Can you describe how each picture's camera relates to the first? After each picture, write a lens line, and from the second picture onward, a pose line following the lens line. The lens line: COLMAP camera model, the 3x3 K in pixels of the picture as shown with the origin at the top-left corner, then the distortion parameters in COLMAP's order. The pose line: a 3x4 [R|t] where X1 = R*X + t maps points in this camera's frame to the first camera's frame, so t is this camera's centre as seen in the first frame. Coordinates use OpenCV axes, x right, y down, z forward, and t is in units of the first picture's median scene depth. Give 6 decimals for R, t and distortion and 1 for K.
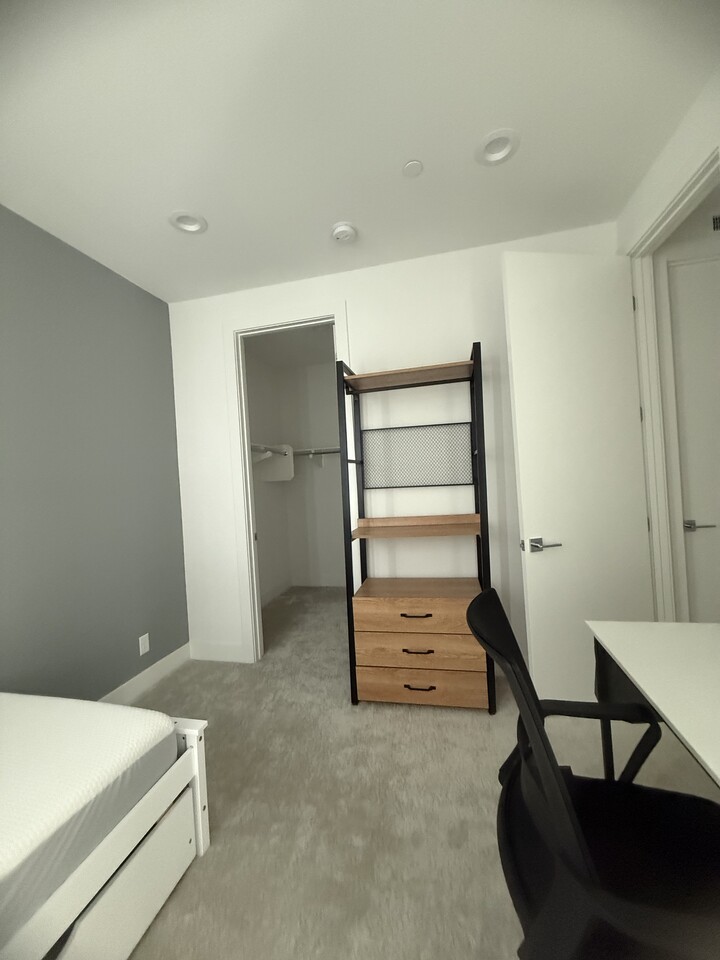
lens RADIAL K [[379.4, 0, 360.5], [0, 379.4, 477.3], [0, 0, 1]] dist [-0.001834, 0.000676]
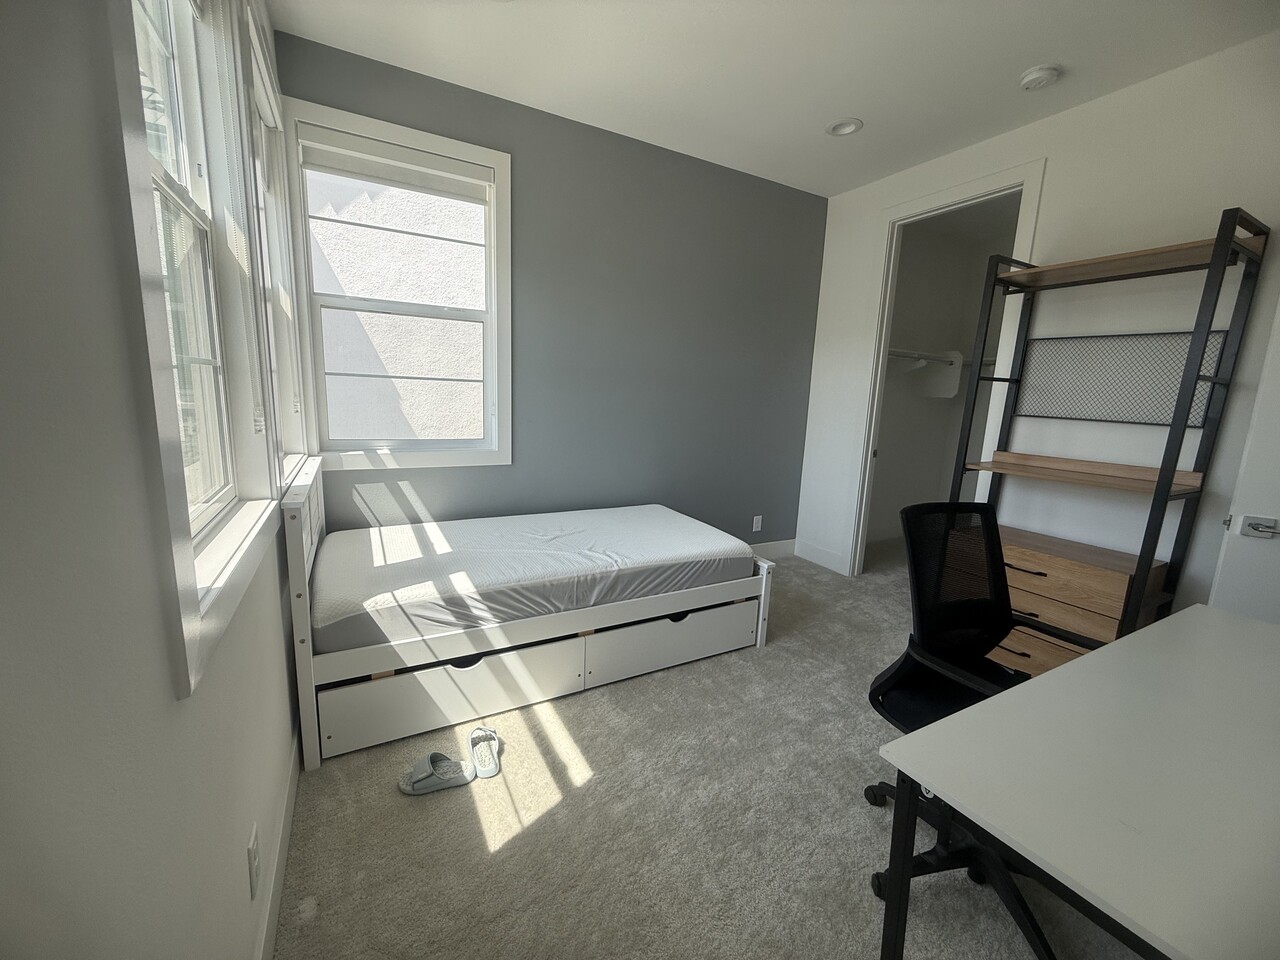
lens RADIAL K [[505.9, 0, 630.0], [0, 505.9, 476.9], [0, 0, 1]] dist [-0.001834, 0.000676]
pose [[0.650062, 0.209027, -0.730567, 0.310217], [-0.073249, 0.974182, 0.213552, -0.012665], [0.756343, -0.085309, 0.648589, -0.332080]]
